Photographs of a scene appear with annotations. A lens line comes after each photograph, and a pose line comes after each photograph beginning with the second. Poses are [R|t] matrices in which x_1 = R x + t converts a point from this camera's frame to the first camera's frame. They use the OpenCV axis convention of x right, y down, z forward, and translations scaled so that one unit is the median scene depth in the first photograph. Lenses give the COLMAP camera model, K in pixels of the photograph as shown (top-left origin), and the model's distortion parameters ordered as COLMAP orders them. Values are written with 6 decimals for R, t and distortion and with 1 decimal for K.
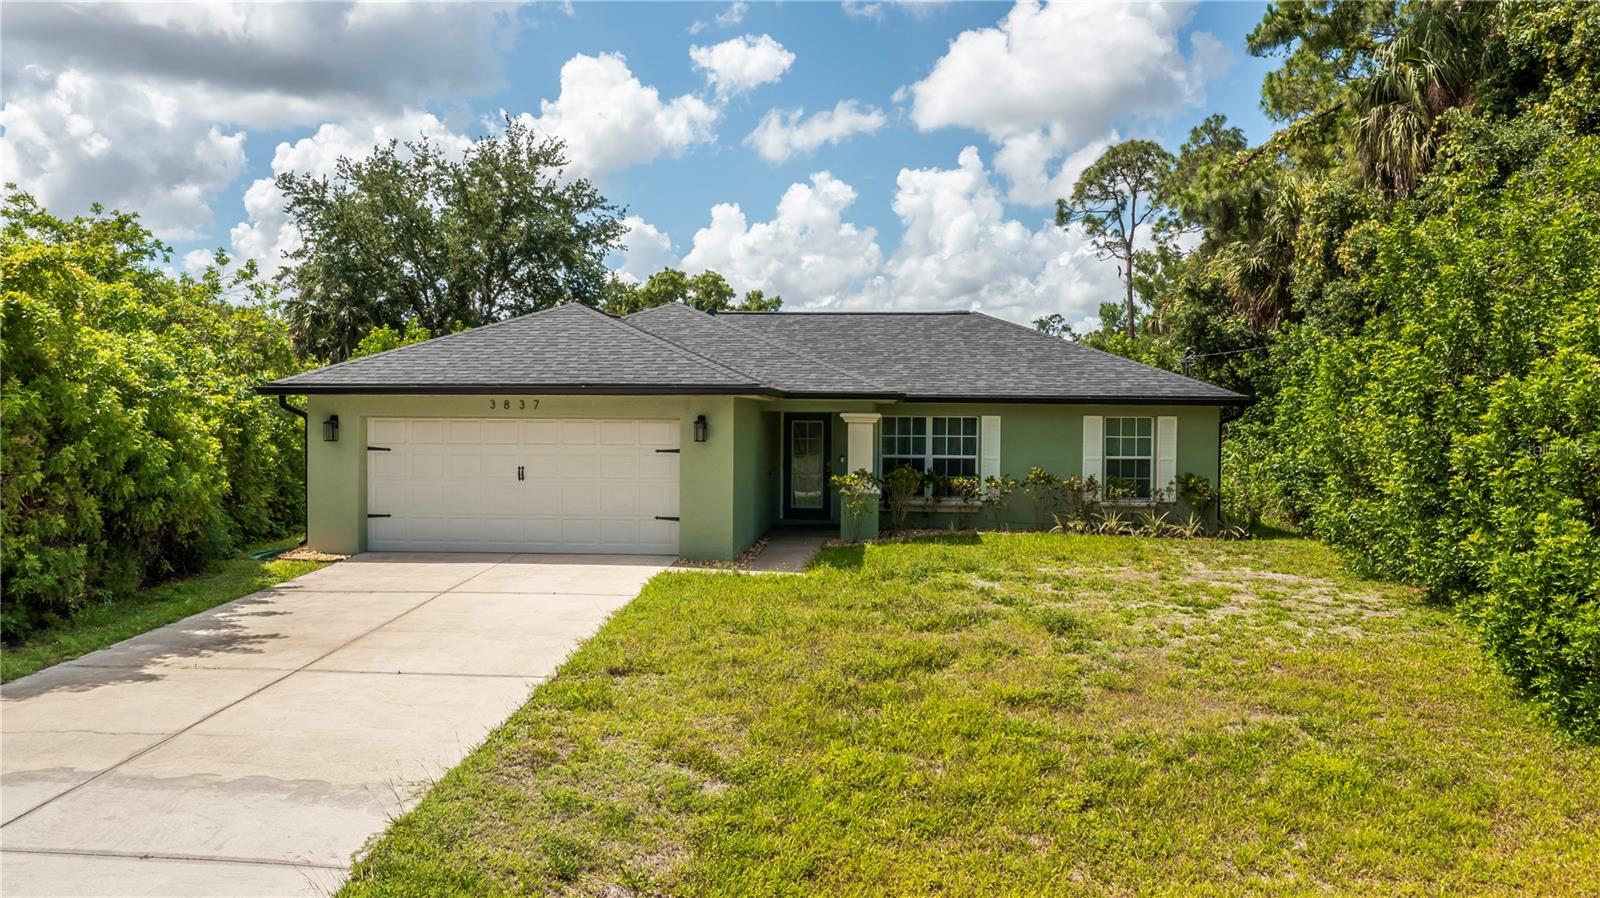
lens RADIAL K [[1280.2, 0, 778.2], [0, 1280.2, 456.6], [0, 0, 1]] dist [-0.003657, 0.007117]
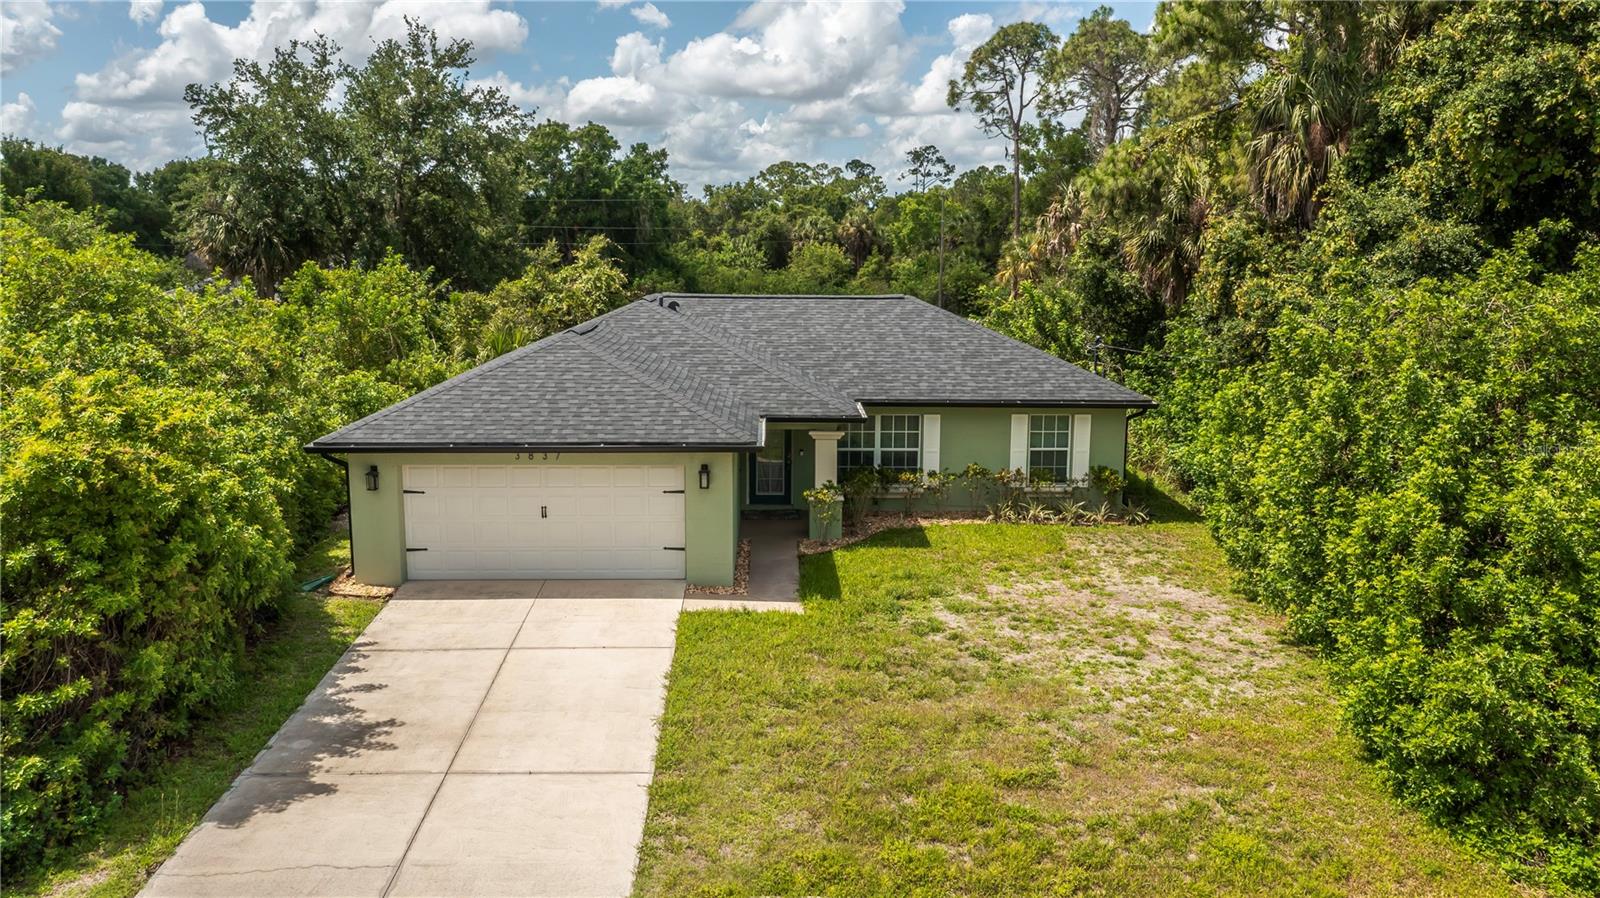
lens RADIAL K [[1288.3, 0, 780.6], [0, 1288.3, 449.4], [0, 0, 1]] dist [0.002617, 0.004558]
pose [[0.994258, -0.022002, 0.104727, -0.089592], [0.006916, 0.989802, 0.142285, -0.166780], [-0.106789, -0.140744, 0.984270, -0.120642]]
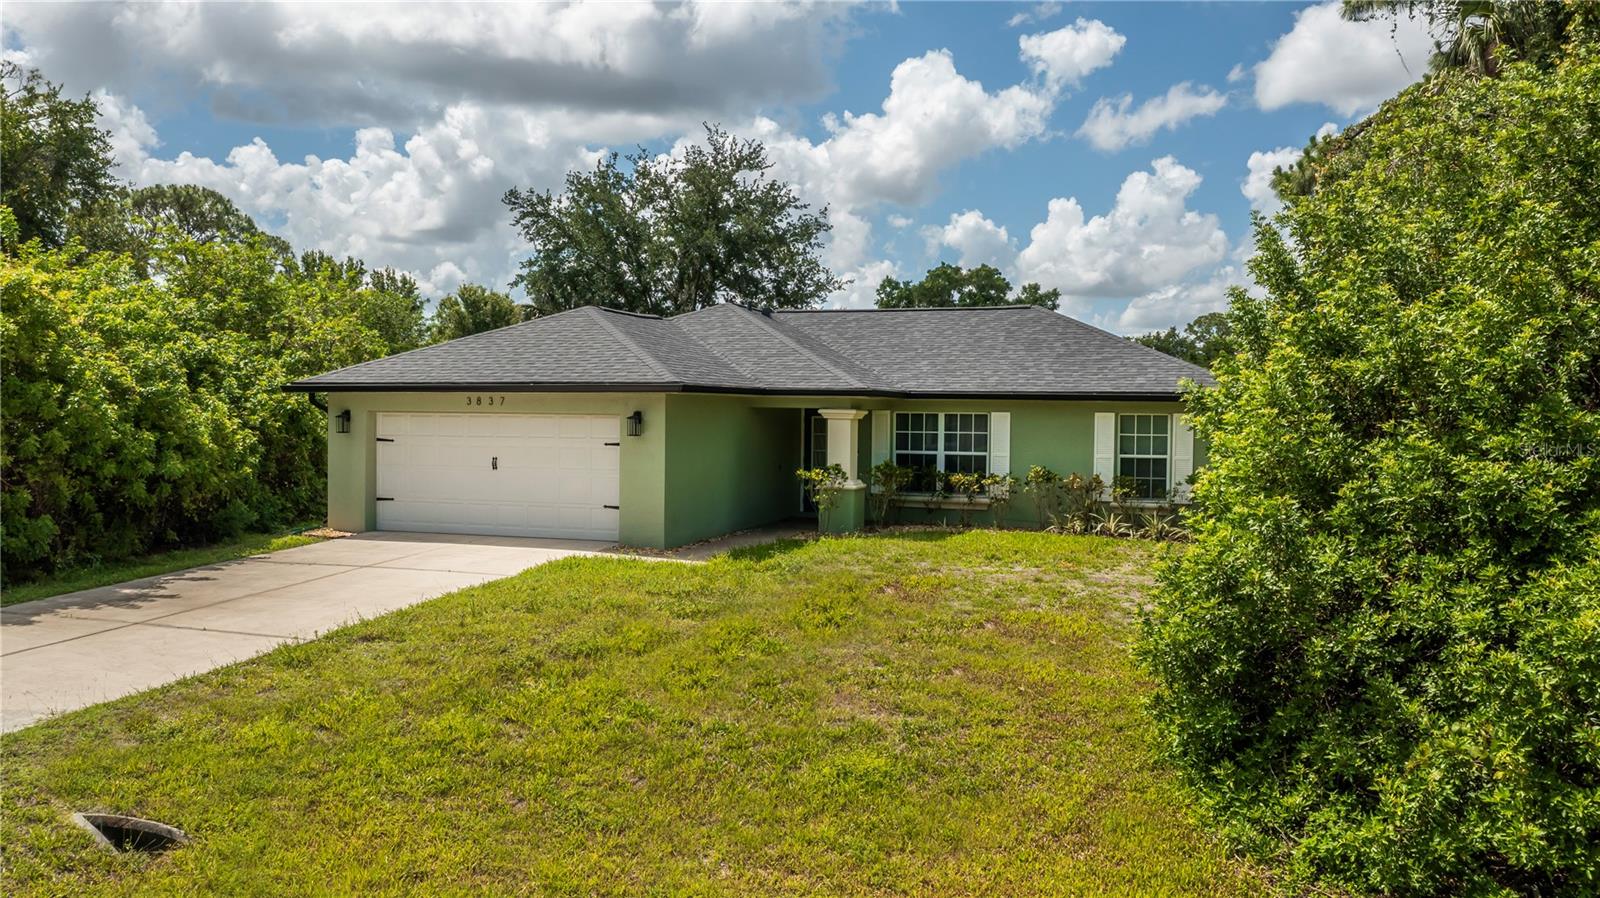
lens RADIAL K [[1280.2, 0, 778.2], [0, 1280.2, 456.6], [0, 0, 1]] dist [-0.003657, 0.007117]
pose [[0.963678, 0.012176, -0.266788, 0.266642], [-0.011195, 0.999924, 0.005199, -0.000979], [0.266831, -0.002023, 0.963741, 0.003559]]
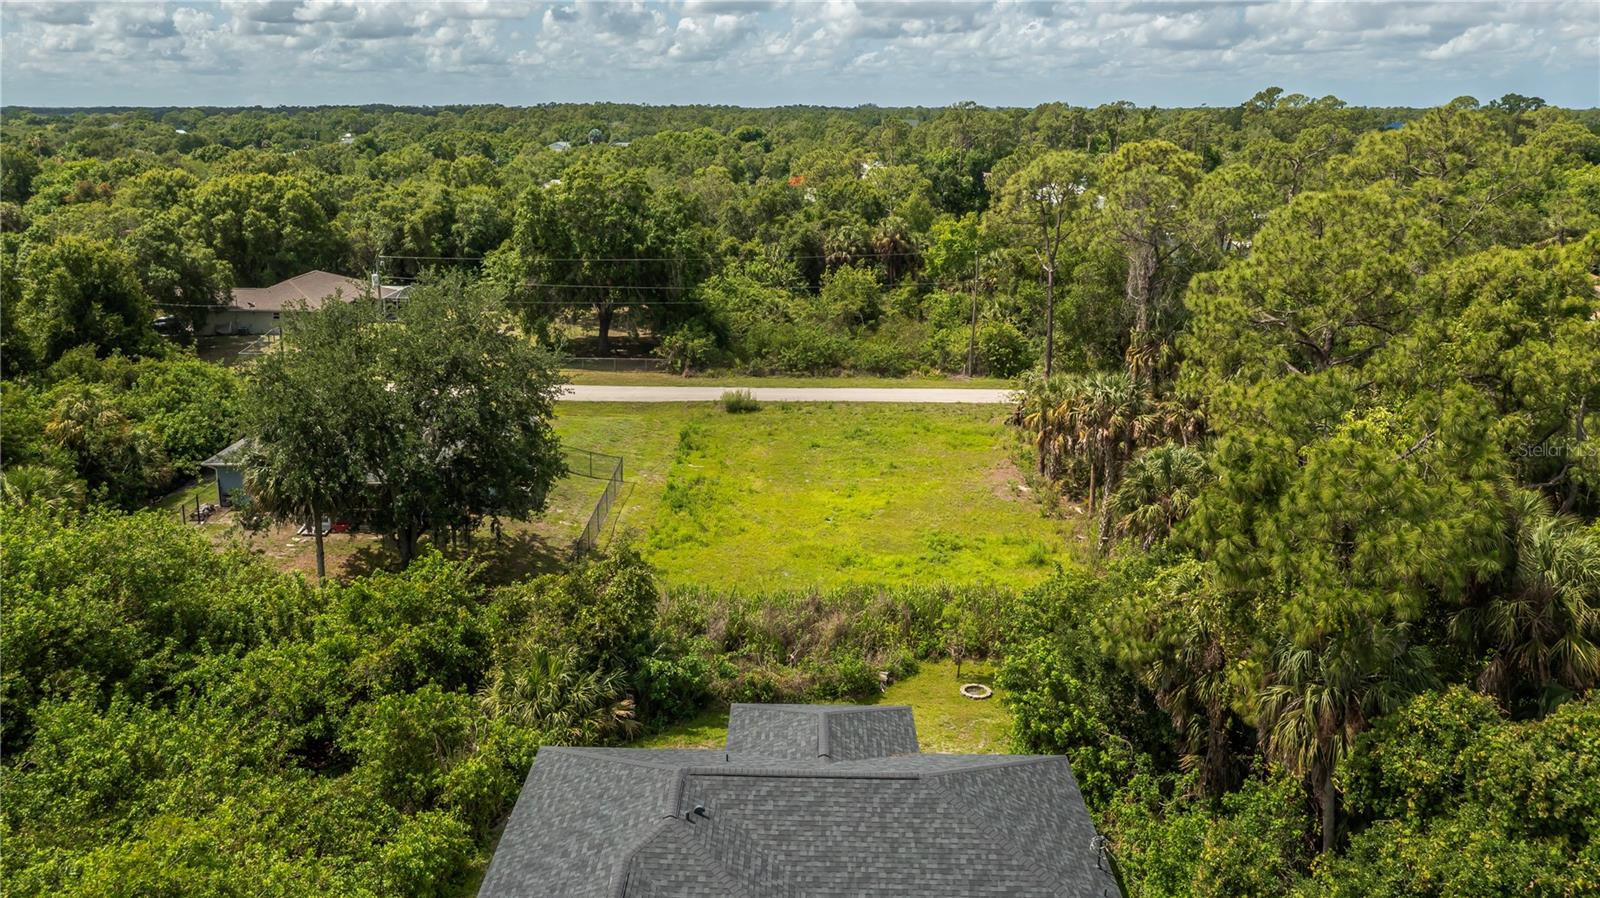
lens RADIAL K [[1288.5, 0, 737.5], [0, 1288.5, 449.9], [0, 0, 1]] dist [0.002465, 0.001484]
pose [[0.998858, -0.010635, 0.046580, -0.077152], [-0.001068, 0.969698, 0.244305, -0.810799], [-0.047767, -0.244076, 0.968579, -0.058813]]
